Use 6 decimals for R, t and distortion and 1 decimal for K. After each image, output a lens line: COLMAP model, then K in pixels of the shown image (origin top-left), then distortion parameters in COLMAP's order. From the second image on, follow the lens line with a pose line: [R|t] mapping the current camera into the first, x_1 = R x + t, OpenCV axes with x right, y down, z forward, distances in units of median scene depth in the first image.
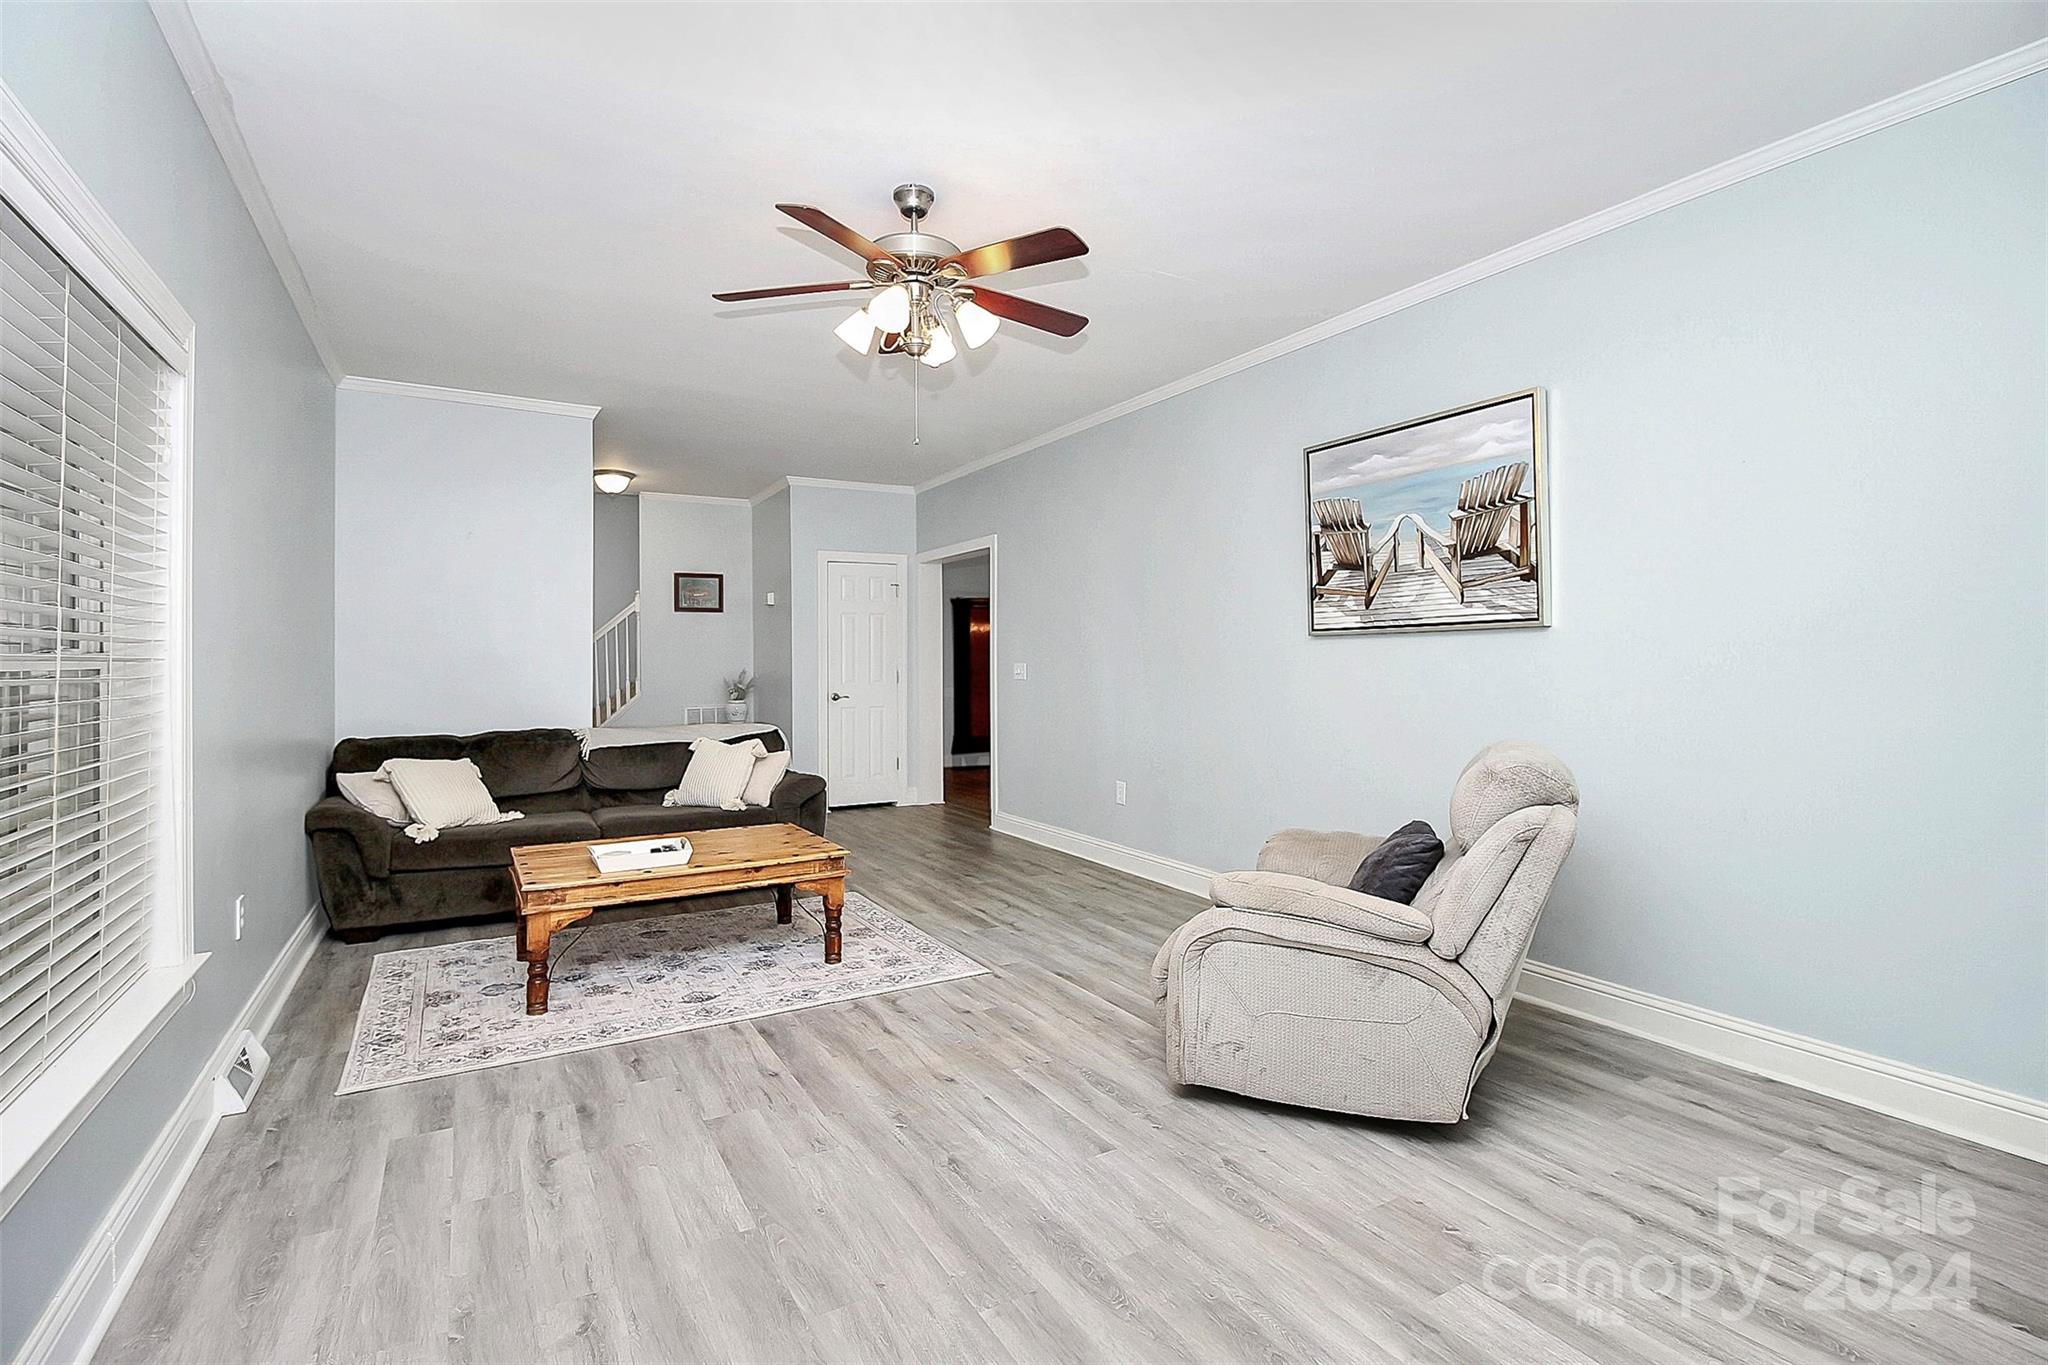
lens RADIAL K [[968.3, 0, 1020.0], [0, 968.3, 664.5], [0, 0, 1]] dist [-0.012194, 0.000481]
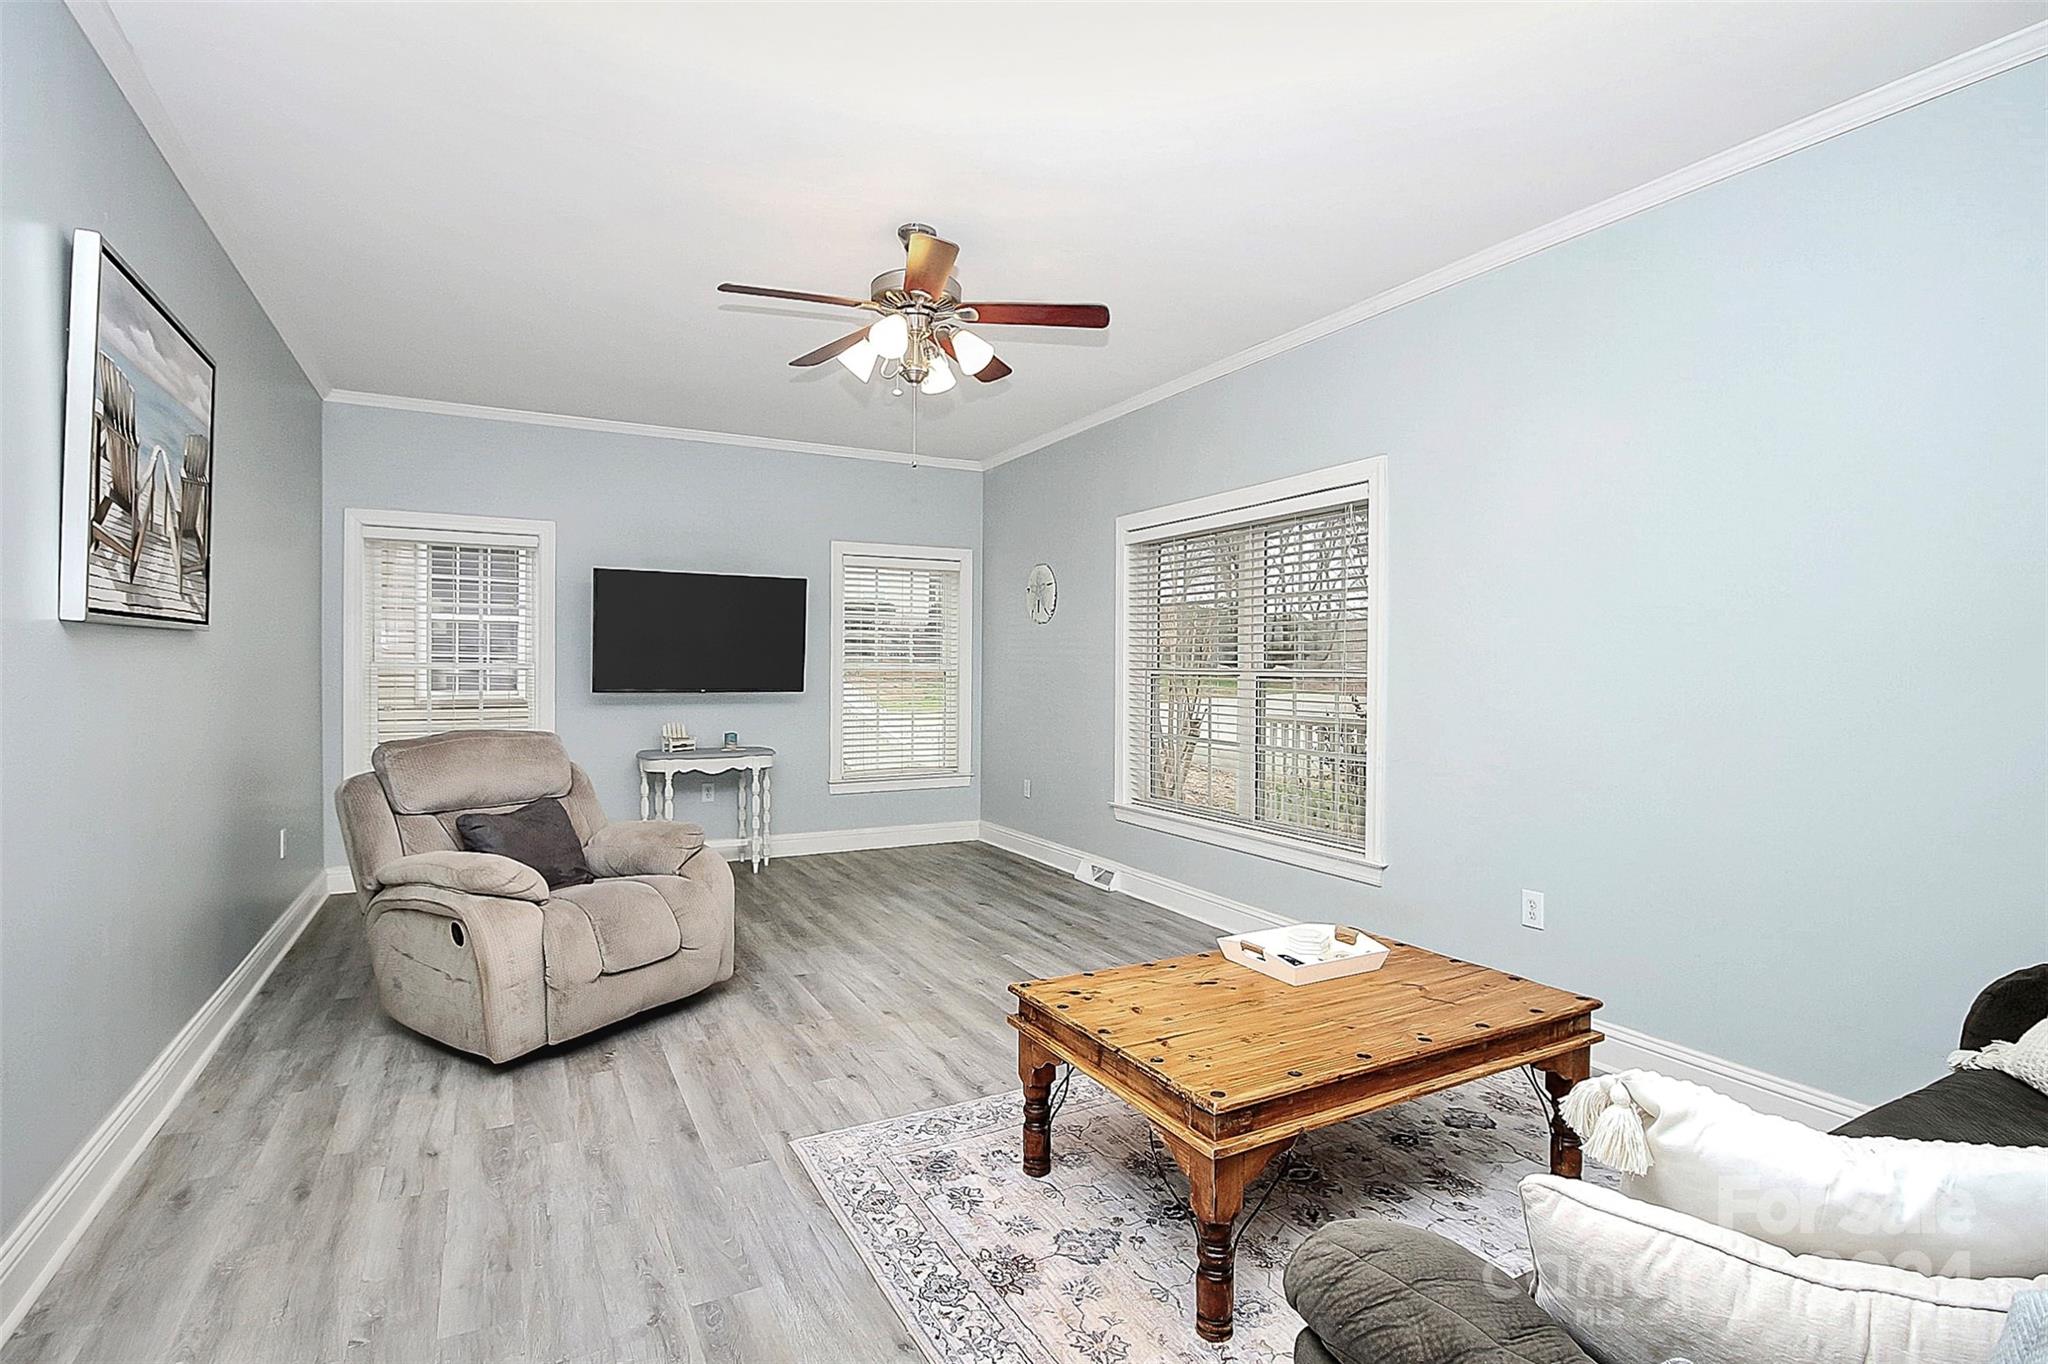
lens RADIAL K [[968.3, 0, 1015.4], [0, 968.3, 677.2], [0, 0, 1]] dist [-0.012194, 0.000481]
pose [[-0.999370, -0.003602, 0.035310, -0.215402], [-0.003133, 0.999906, 0.013334, -0.010537], [-0.035355, 0.013215, -0.999287, 1.724253]]
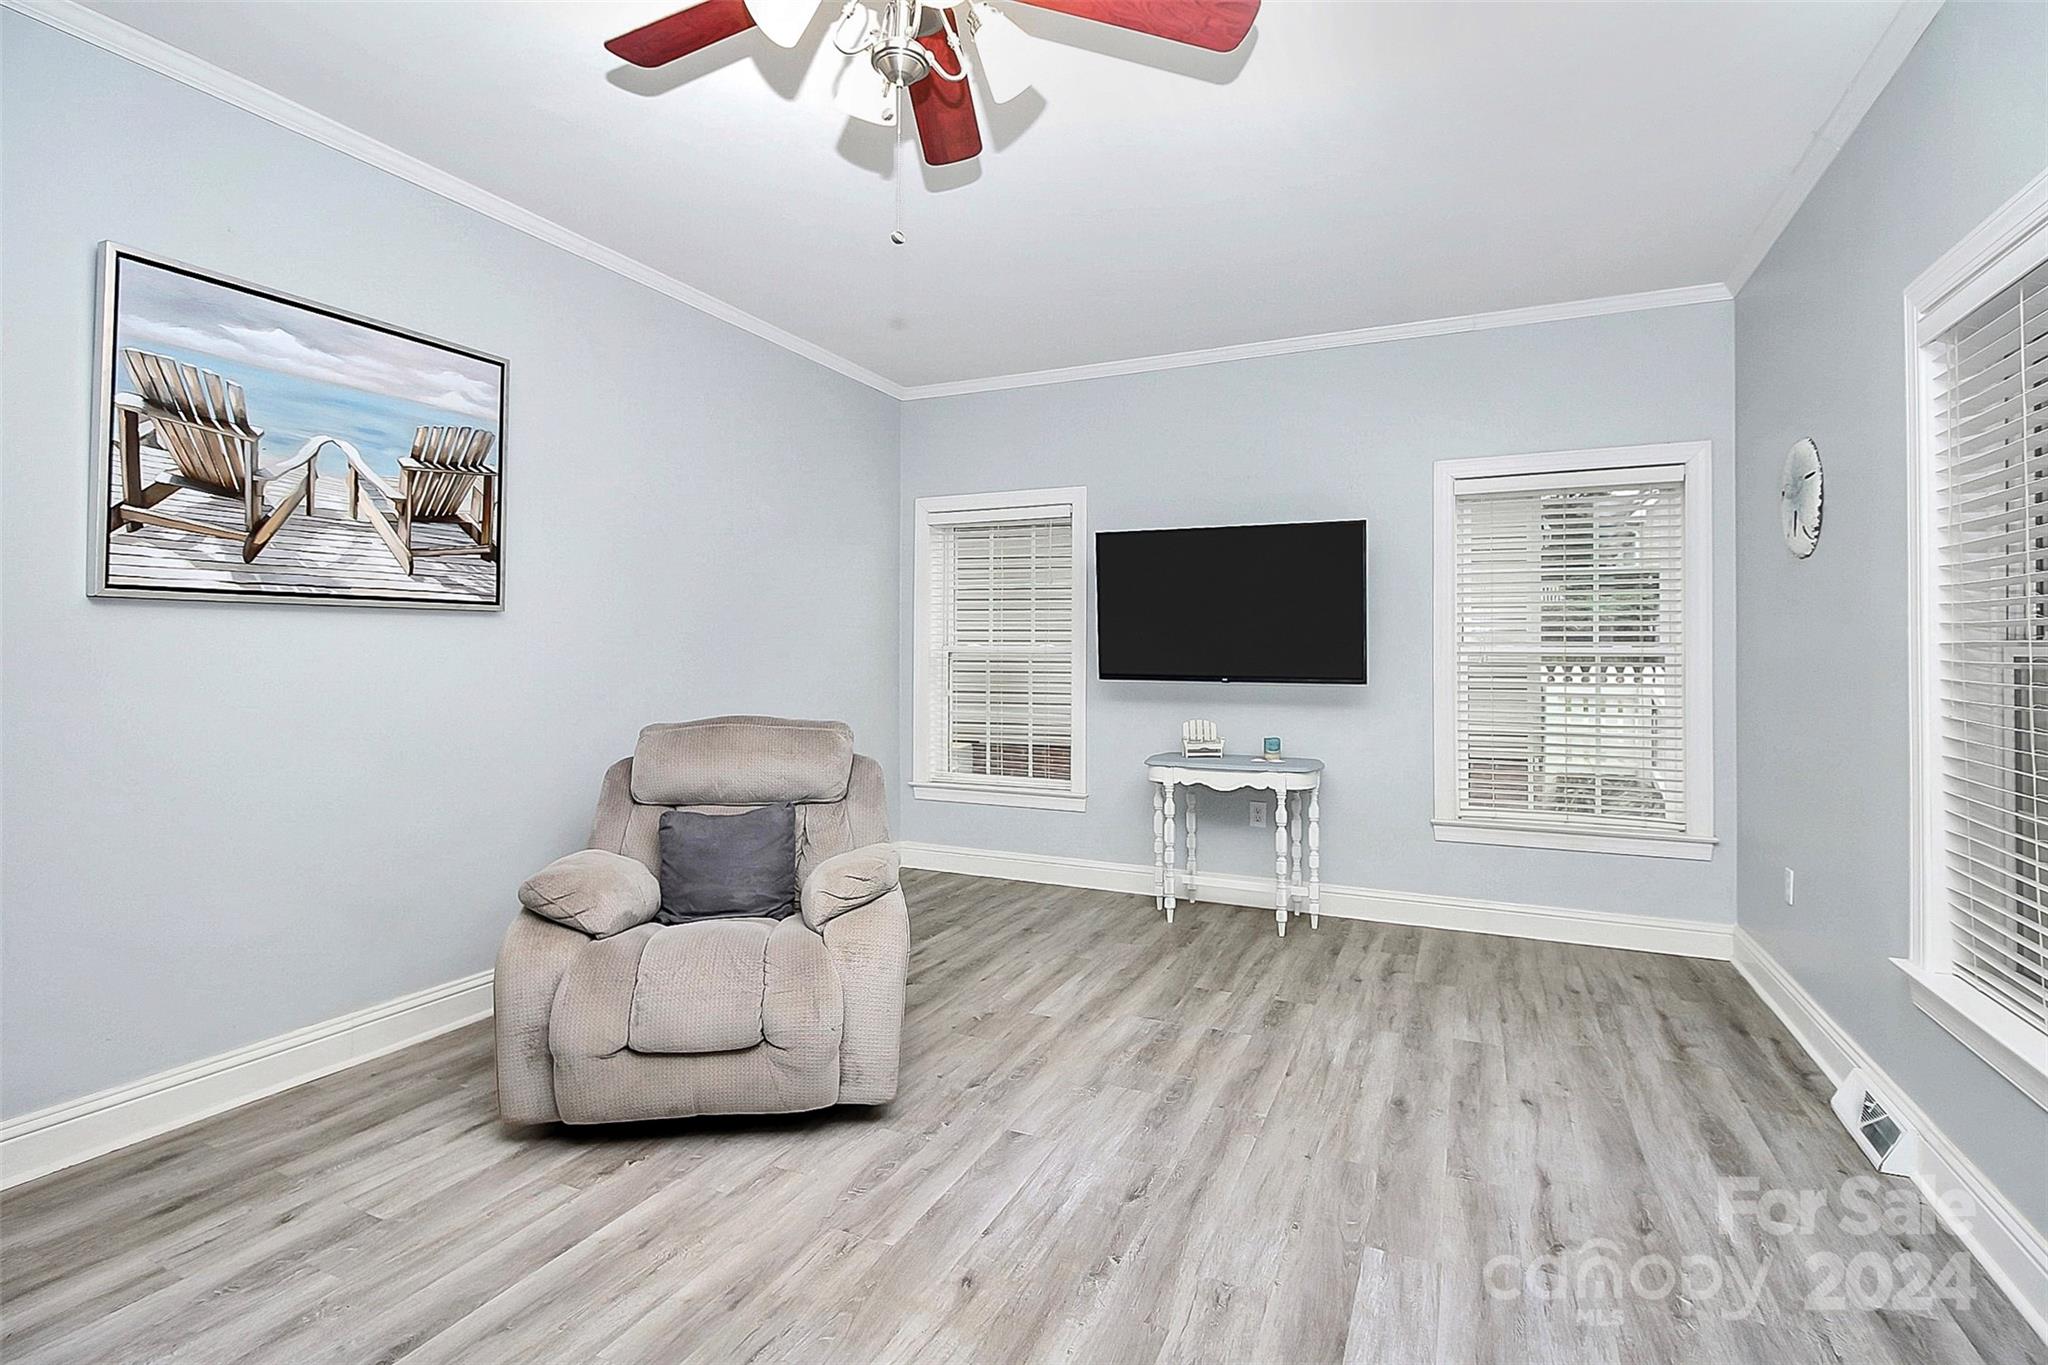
lens RADIAL K [[968.3, 0, 1022.5], [0, 968.3, 644.8], [0, 0, 1]] dist [-0.012194, 0.000481]
pose [[-0.579252, 0.008097, 0.815108, -0.491800], [-0.000286, 0.999949, -0.010136, 0.002653], [-0.815149, -0.006104, -0.579220, 1.051484]]
